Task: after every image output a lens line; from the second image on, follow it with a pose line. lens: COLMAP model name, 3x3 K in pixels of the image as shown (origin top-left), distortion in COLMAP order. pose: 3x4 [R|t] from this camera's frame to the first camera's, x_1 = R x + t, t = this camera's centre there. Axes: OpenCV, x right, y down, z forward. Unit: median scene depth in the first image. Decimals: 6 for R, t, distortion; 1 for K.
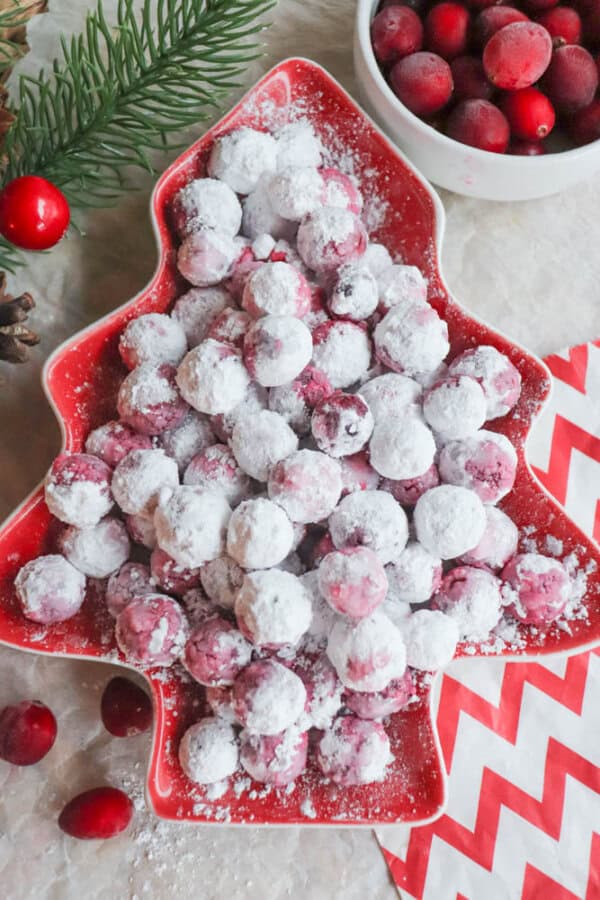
lens RADIAL K [[1031.2, 0, 300.8], [0, 1031.2, 446.3], [0, 0, 1]] dist [-0.061888, 0.000000]
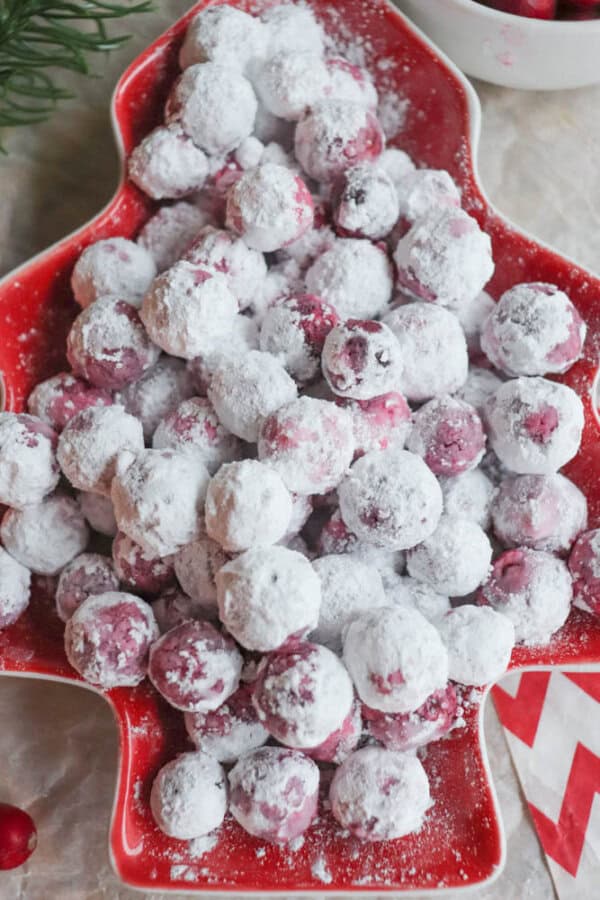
lens RADIAL K [[1031.2, 0, 308.8], [0, 1031.2, 448.6], [0, 0, 1]] dist [-0.061888, 0.000000]
pose [[0.999385, -0.022667, -0.026764, 0.024909], [0.021886, 0.999337, -0.029104, 0.061944], [0.027406, 0.028501, 0.999218, 0.229854]]
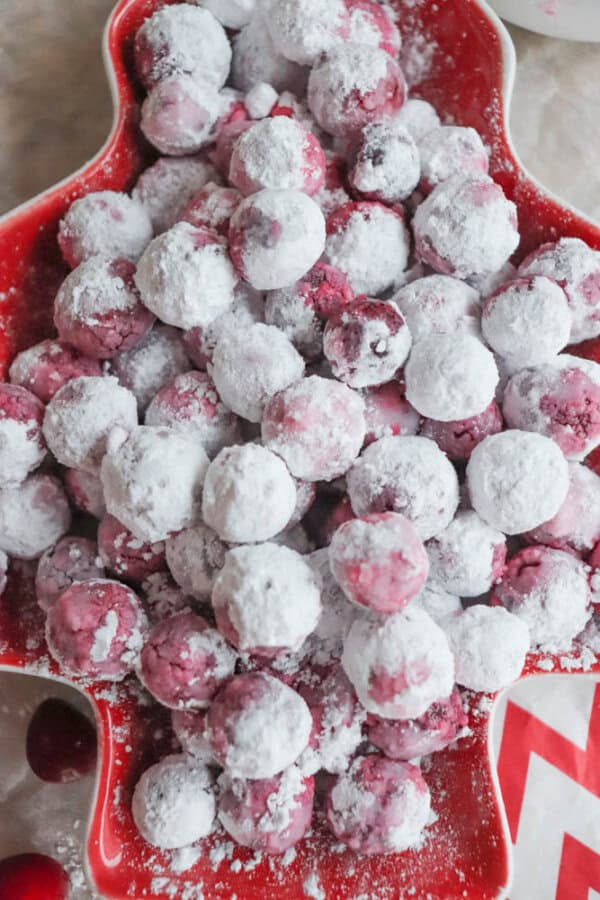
lens RADIAL K [[1291.2, 0, 304.4], [0, 1291.2, 439.7], [0, 0, 1]] dist [0.011945, 0.000000]
pose [[0.999732, 0.009203, -0.021240, 0.016546], [-0.009291, 0.999949, -0.004053, 0.049114], [0.021202, 0.004249, 0.999766, 0.106620]]
